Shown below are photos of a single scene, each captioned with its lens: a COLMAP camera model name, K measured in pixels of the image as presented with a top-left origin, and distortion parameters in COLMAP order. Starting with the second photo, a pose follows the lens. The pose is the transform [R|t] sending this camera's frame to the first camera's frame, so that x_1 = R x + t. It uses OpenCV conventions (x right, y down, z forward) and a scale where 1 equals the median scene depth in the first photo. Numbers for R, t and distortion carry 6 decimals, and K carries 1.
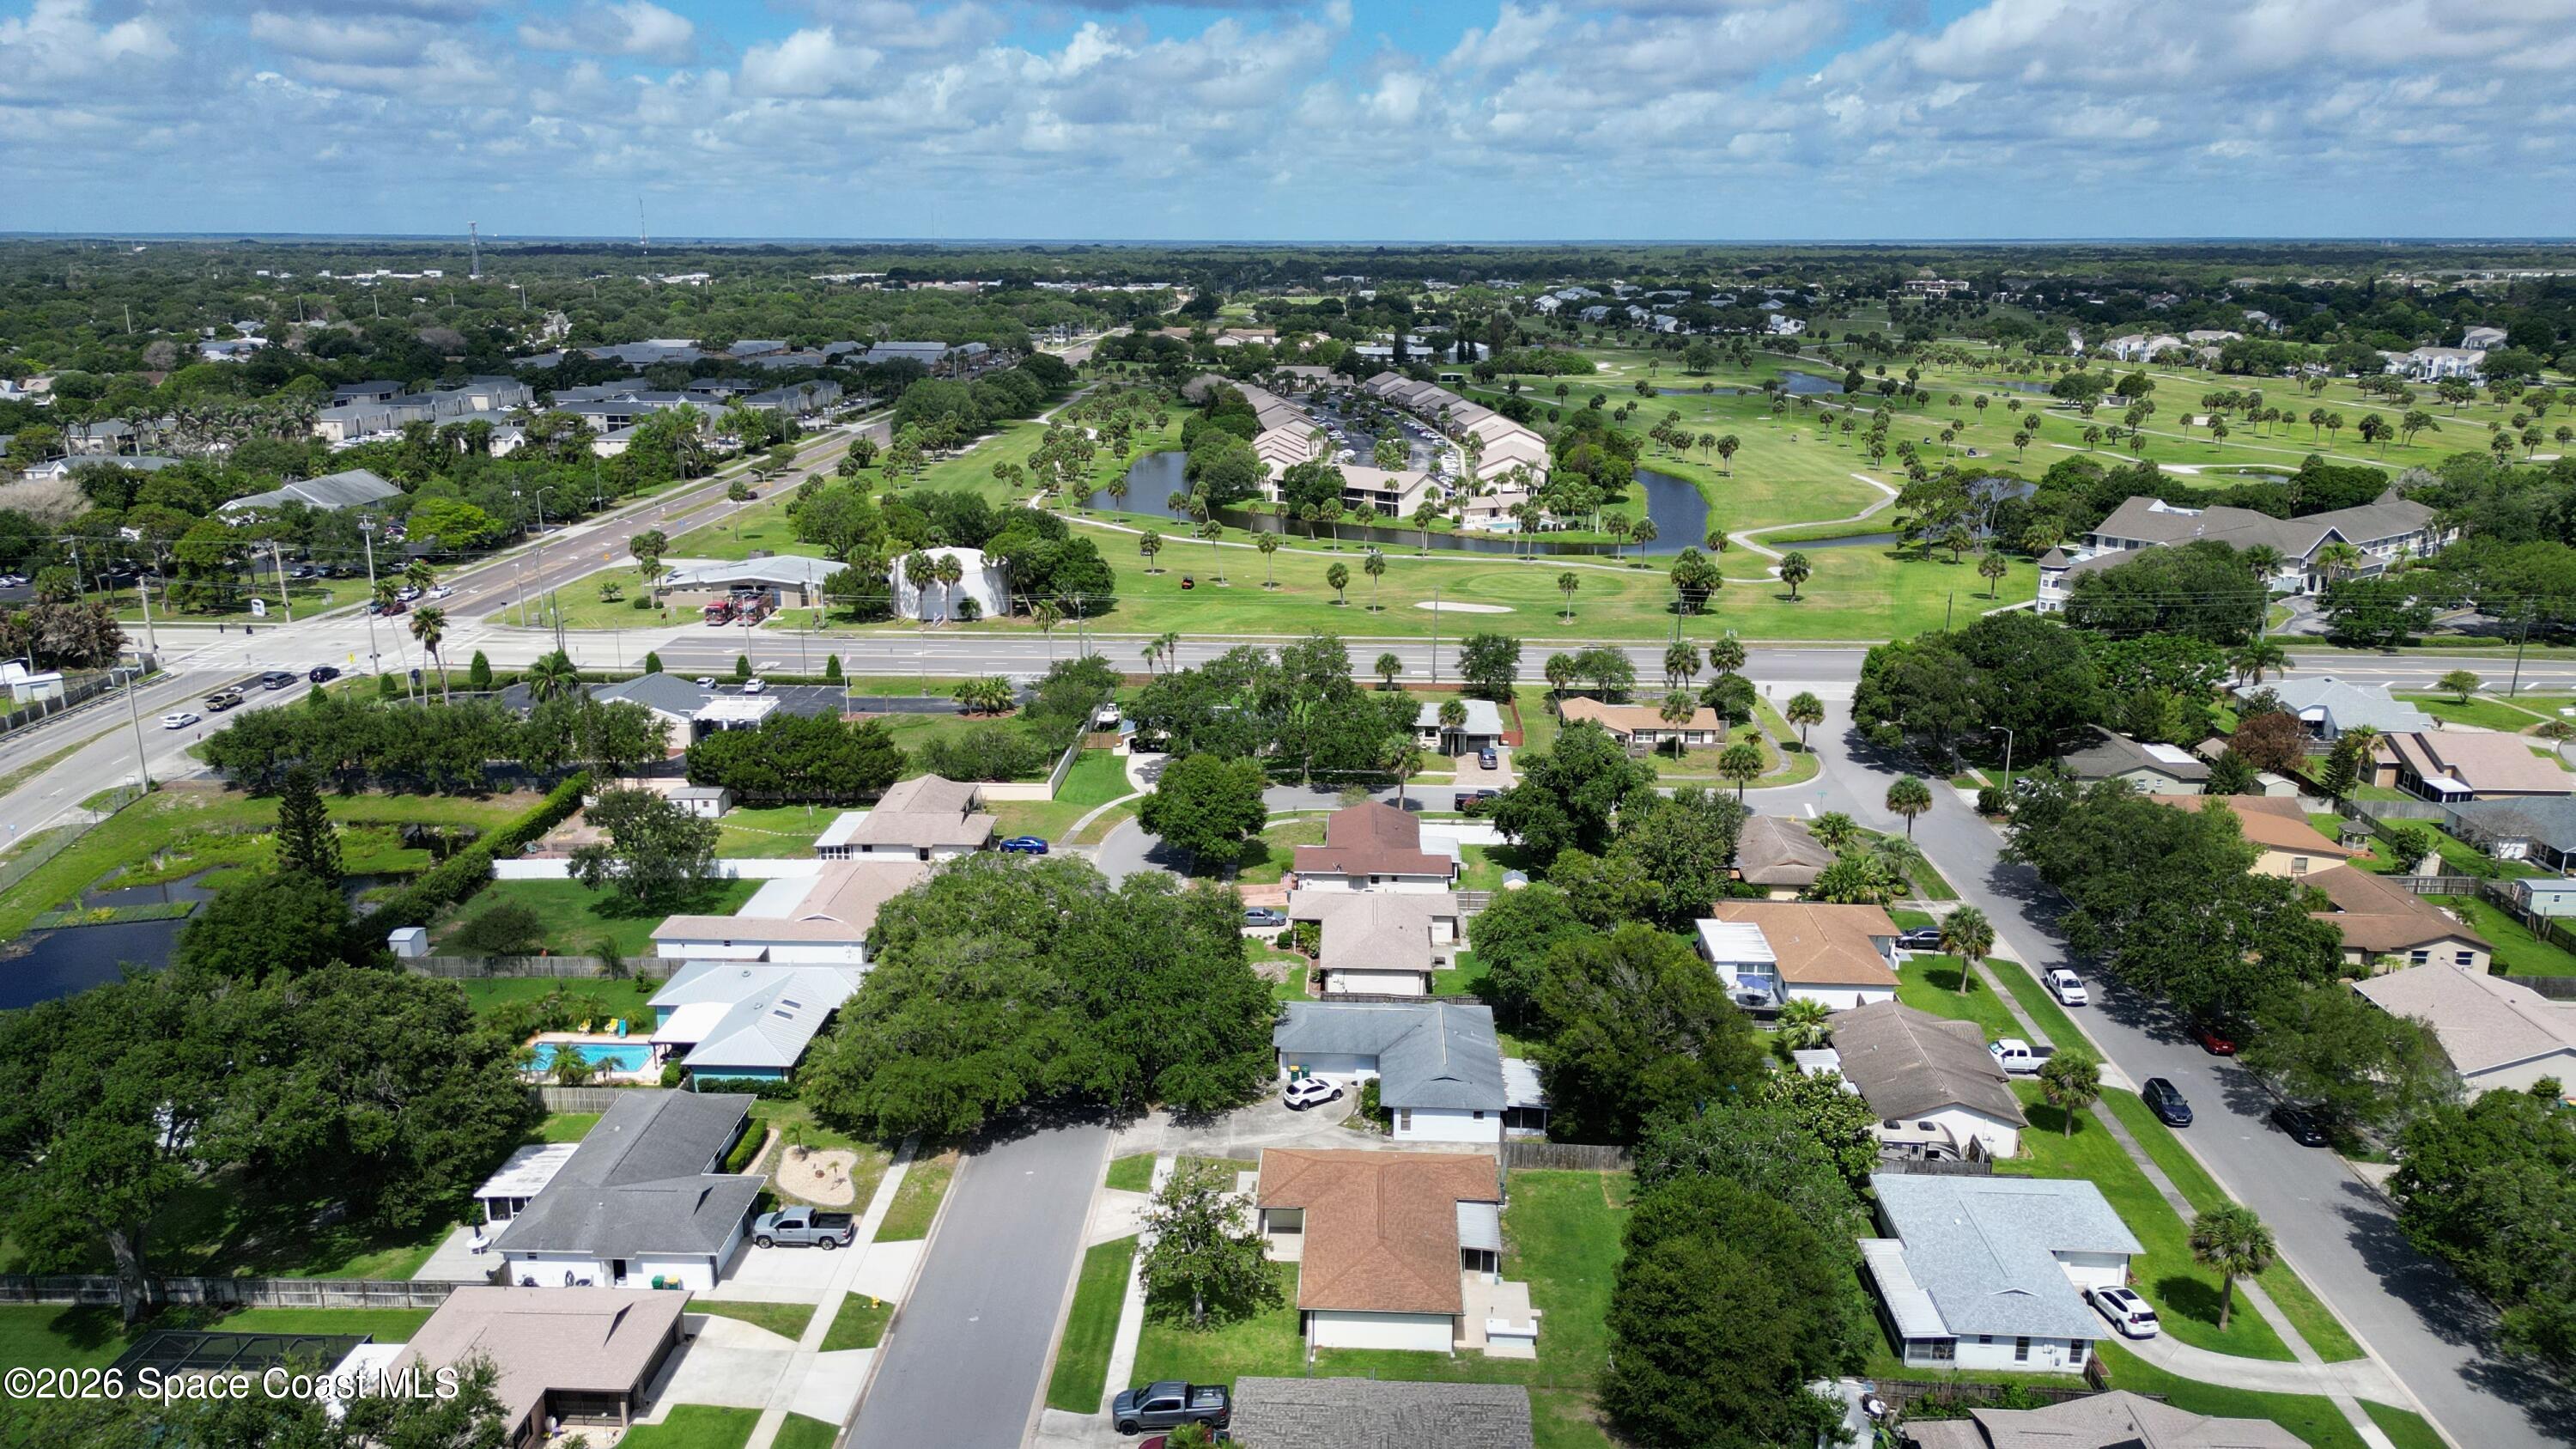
lens RADIAL K [[1802.8, 0, 1276.5], [0, 1802.8, 733.7], [0, 0, 1]] dist [0.067948, -0.060115]
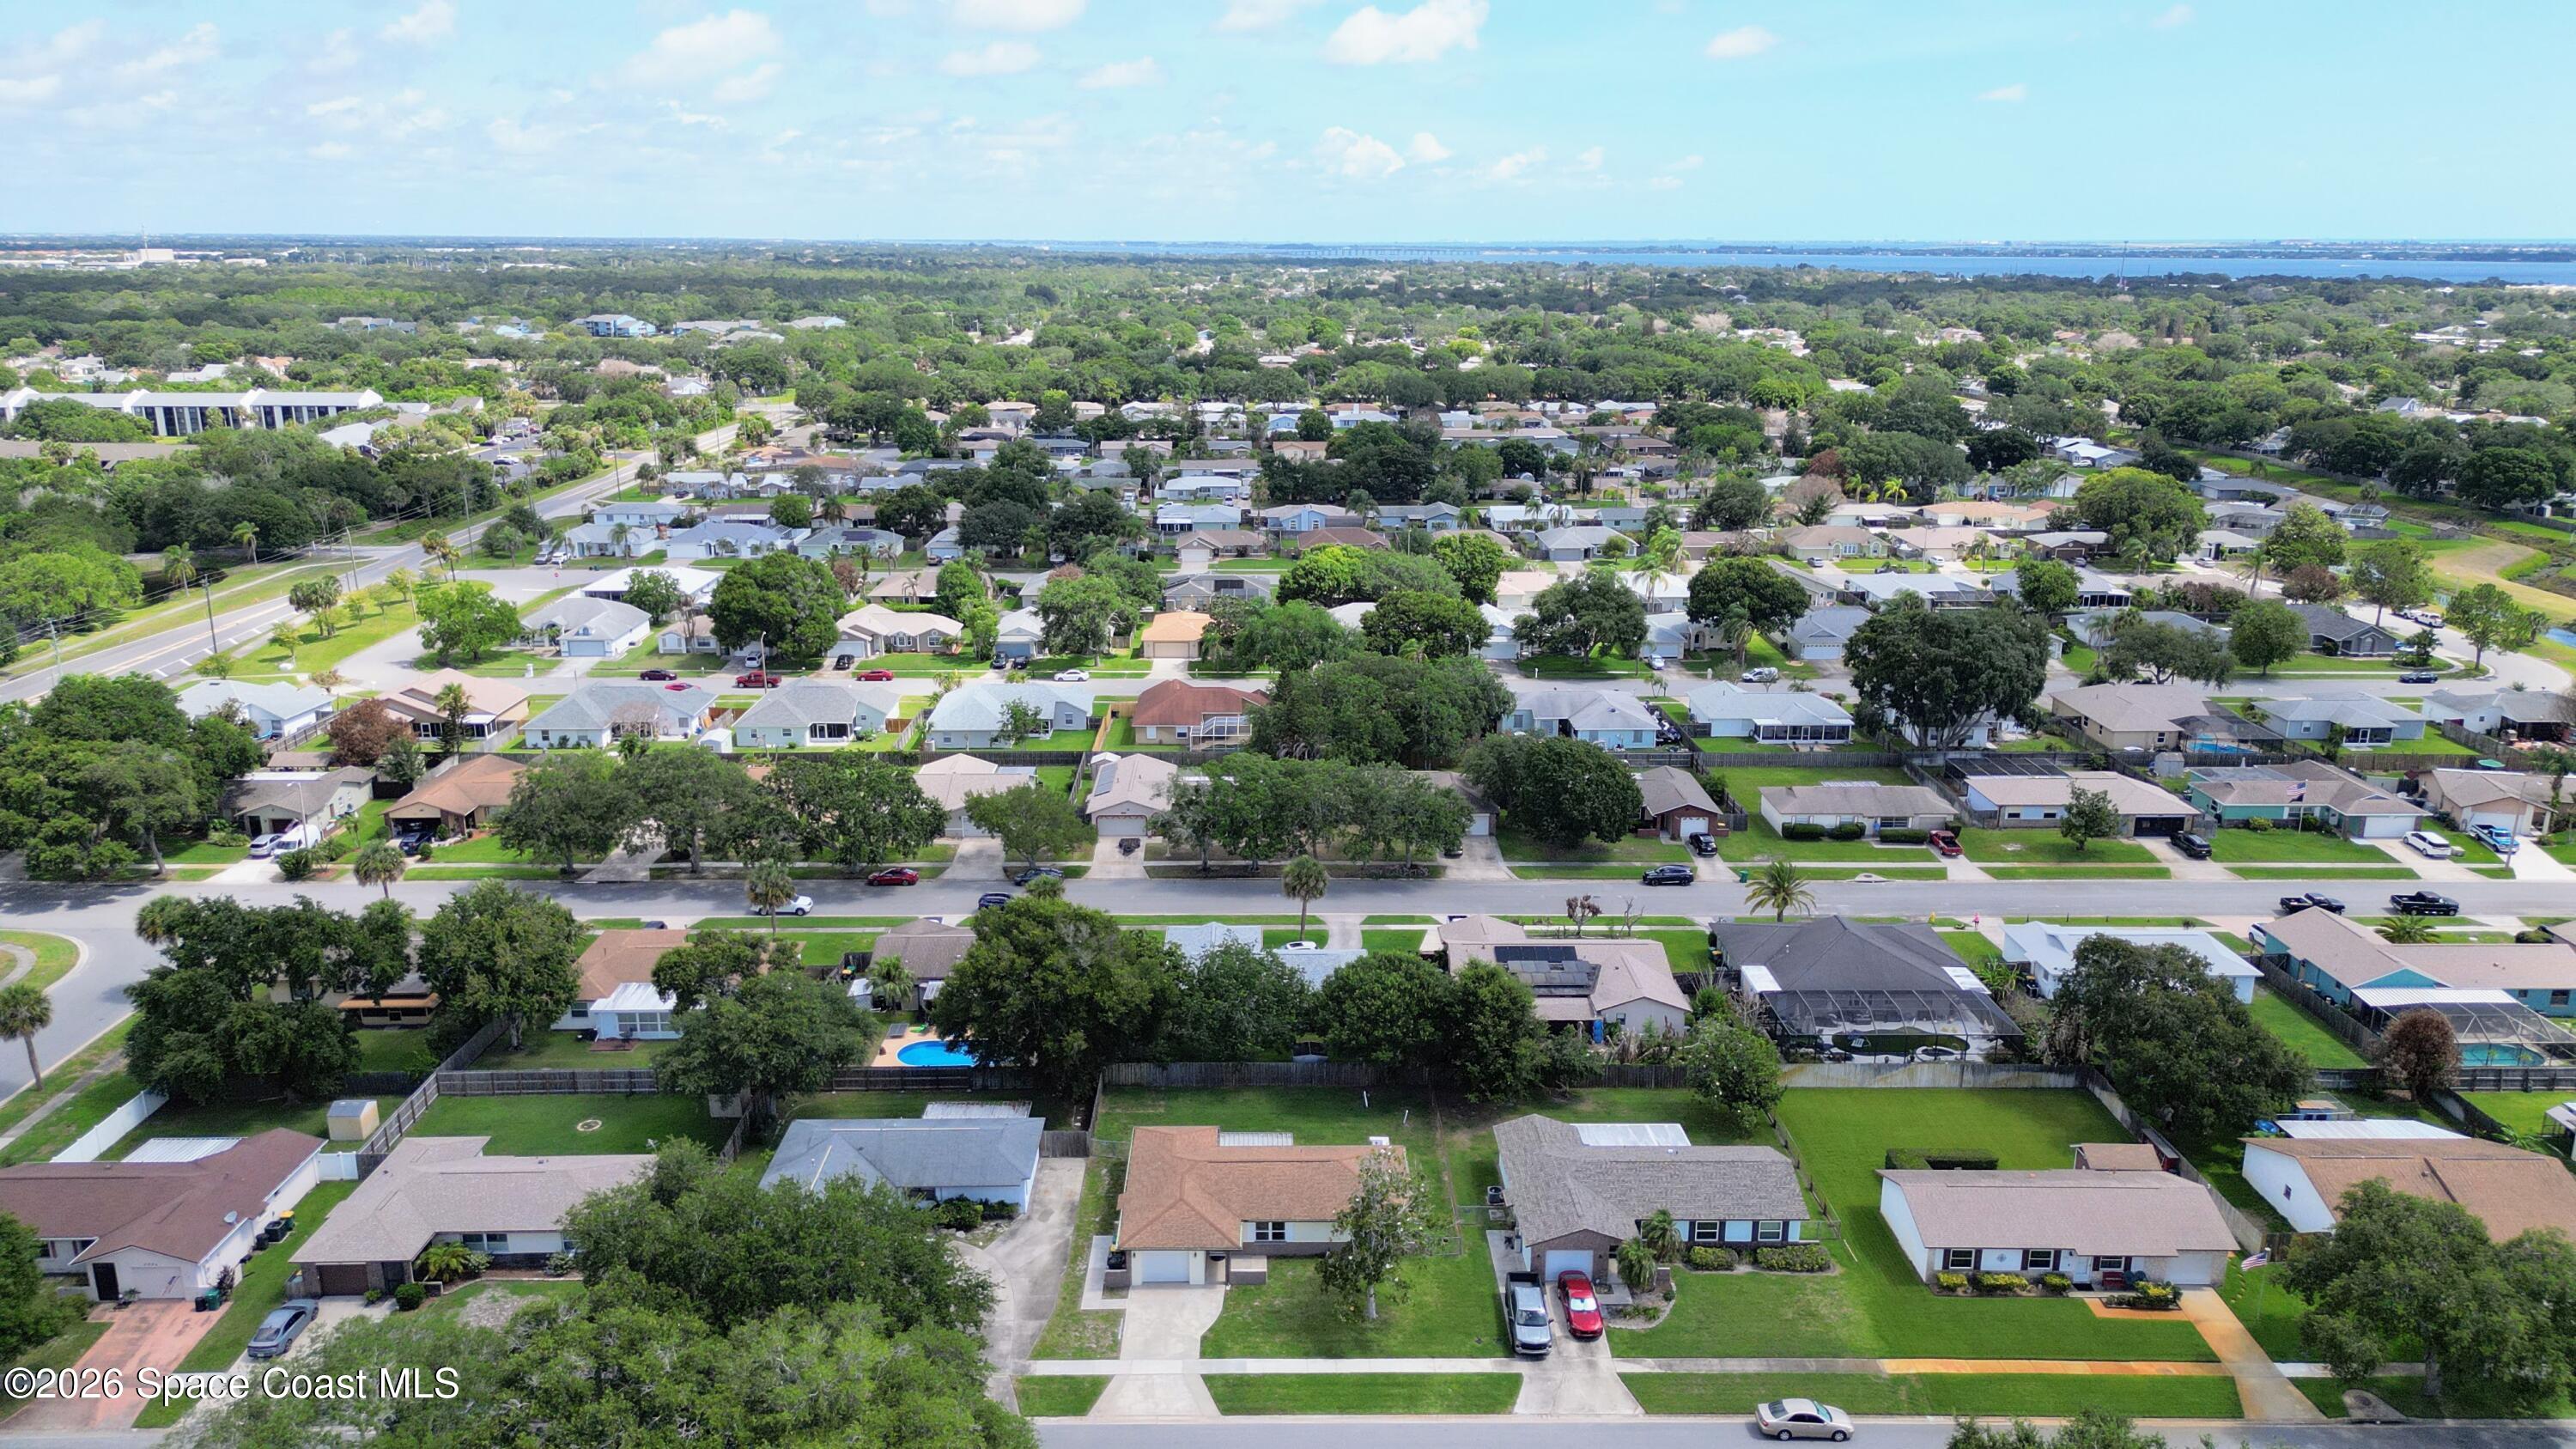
lens RADIAL K [[1802.8, 0, 1276.5], [0, 1802.8, 733.7], [0, 0, 1]] dist [0.067948, -0.060115]
pose [[-0.061082, -0.267726, 0.961557, -0.463845], [0.263812, 0.924768, 0.274241, -0.135599], [-0.962638, 0.270421, 0.014143, 0.474039]]
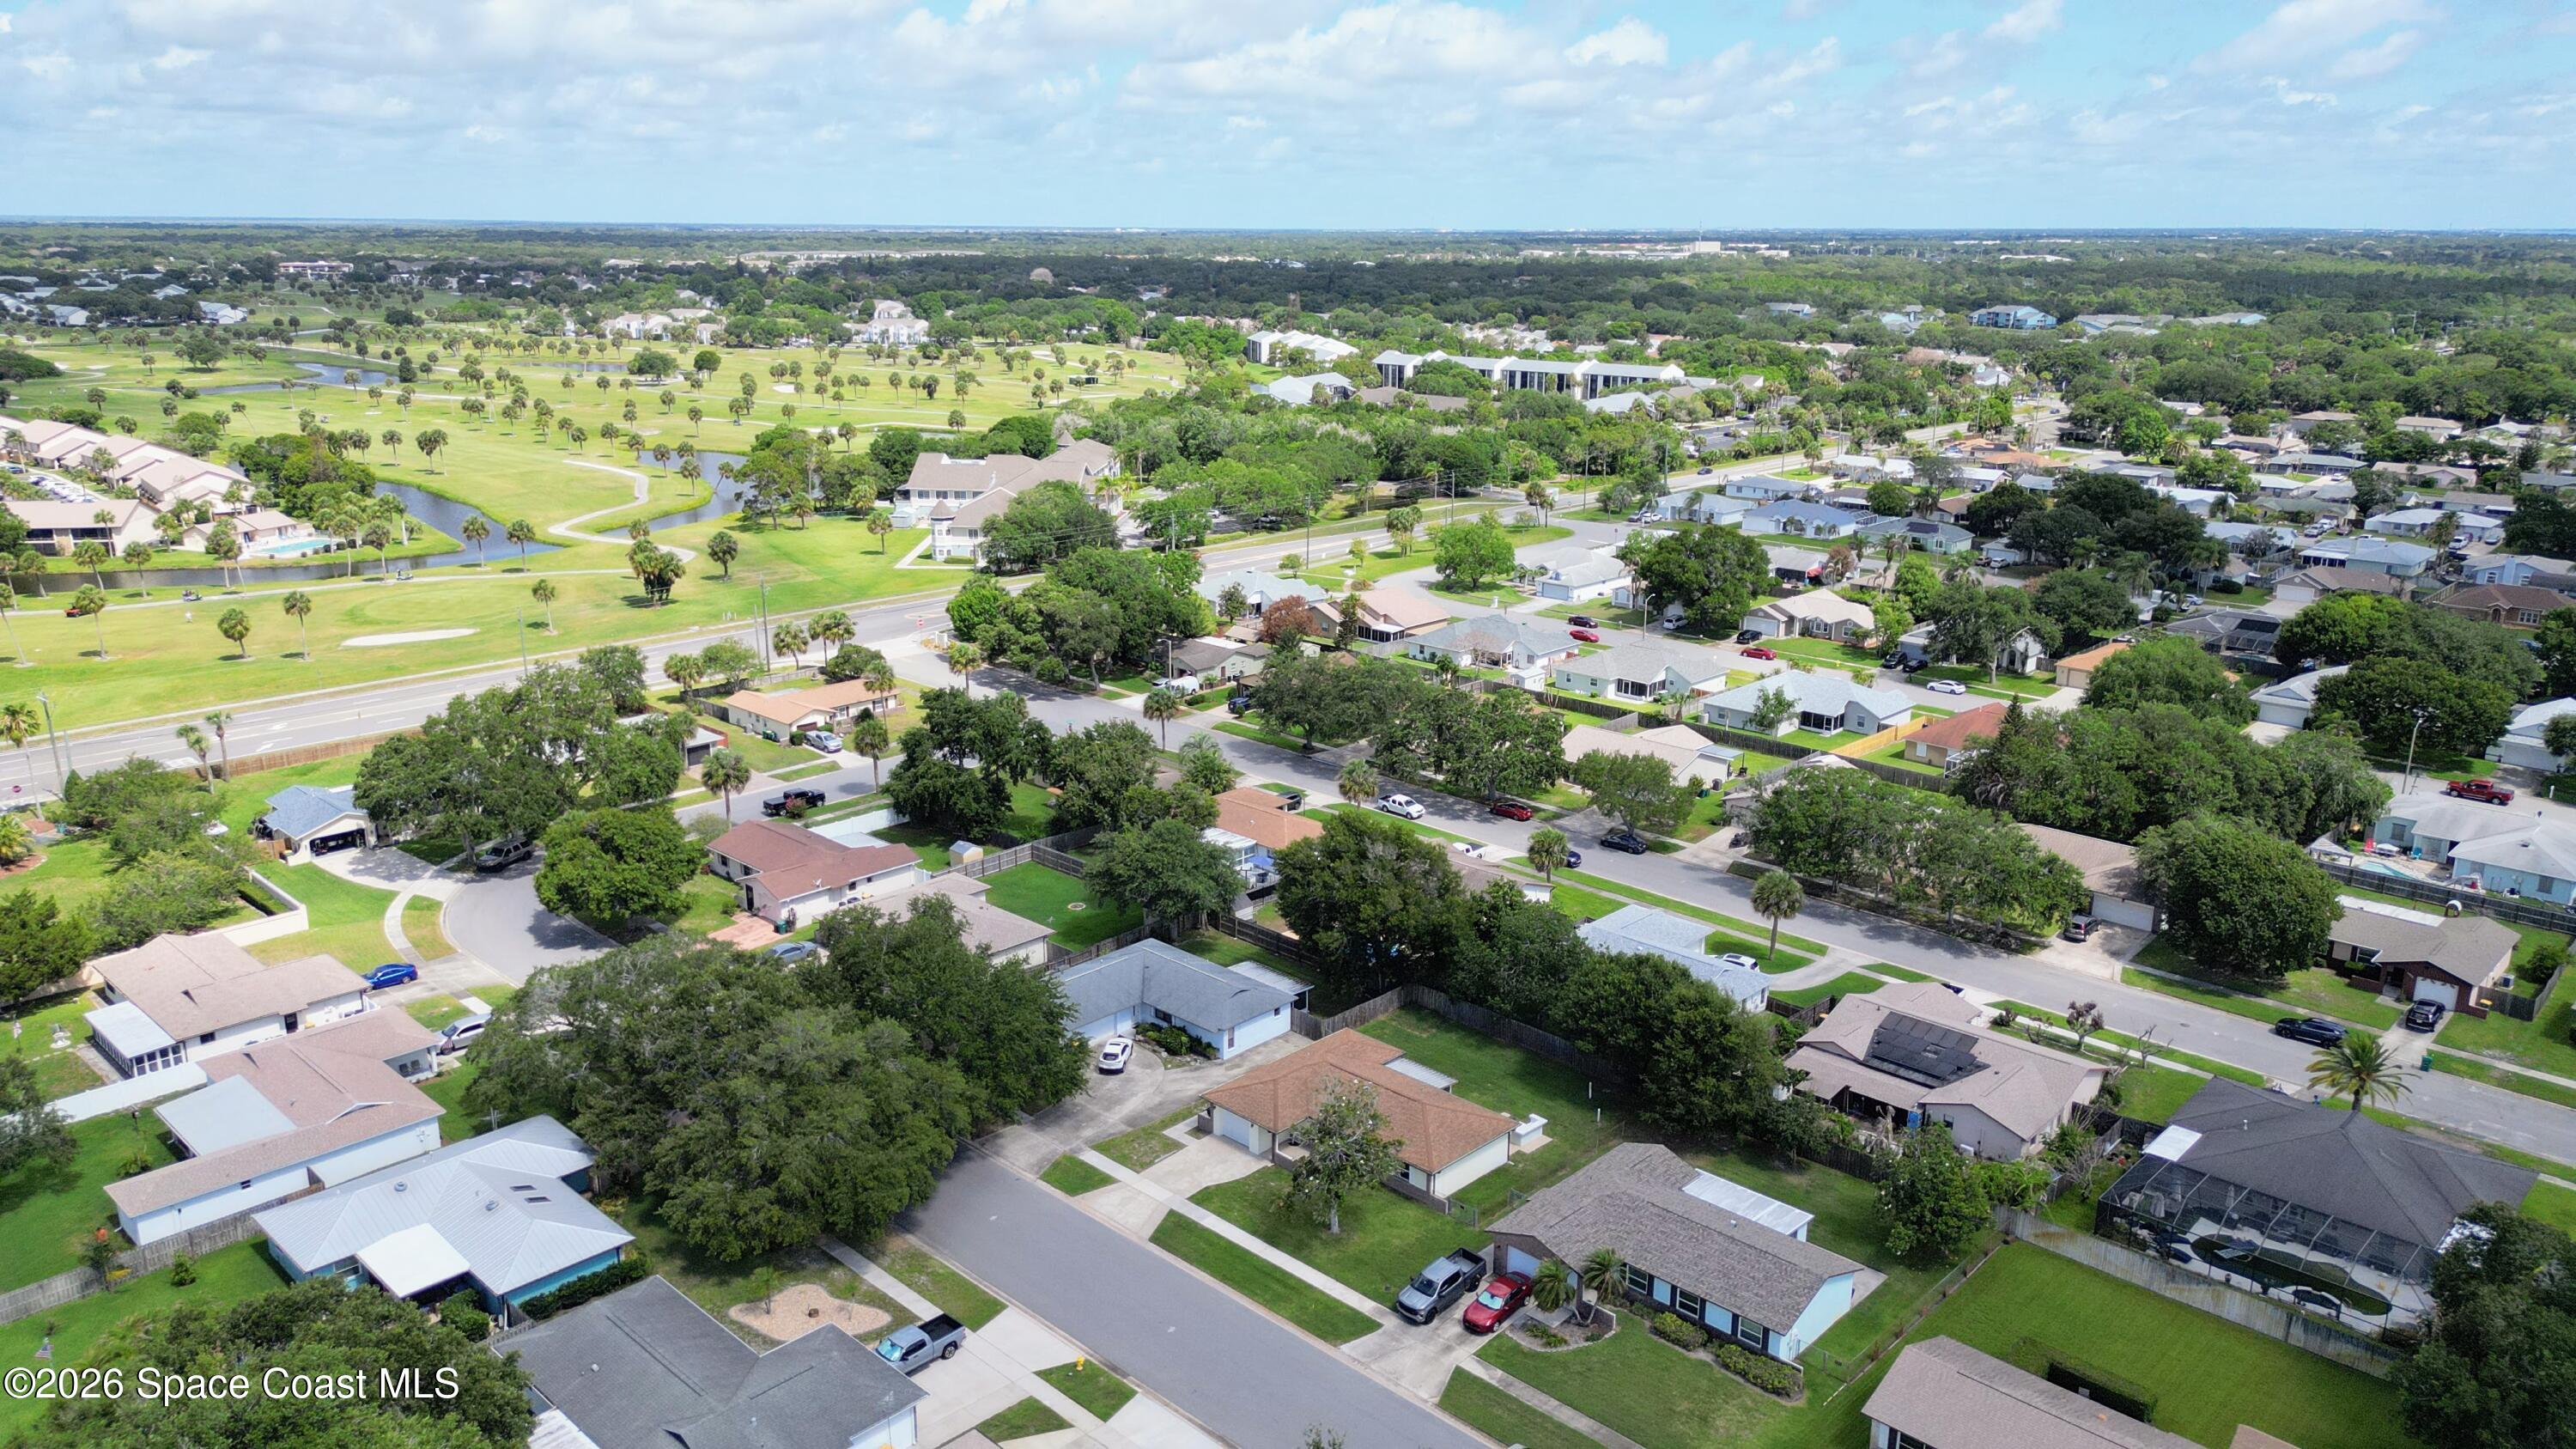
lens RADIAL K [[1802.8, 0, 1276.5], [0, 1802.8, 733.7], [0, 0, 1]] dist [0.067948, -0.060115]
pose [[0.659056, -0.203880, 0.723932, -0.391968], [0.196979, 0.975748, 0.095473, -0.037796], [-0.725840, 0.079677, 0.683233, 0.132626]]
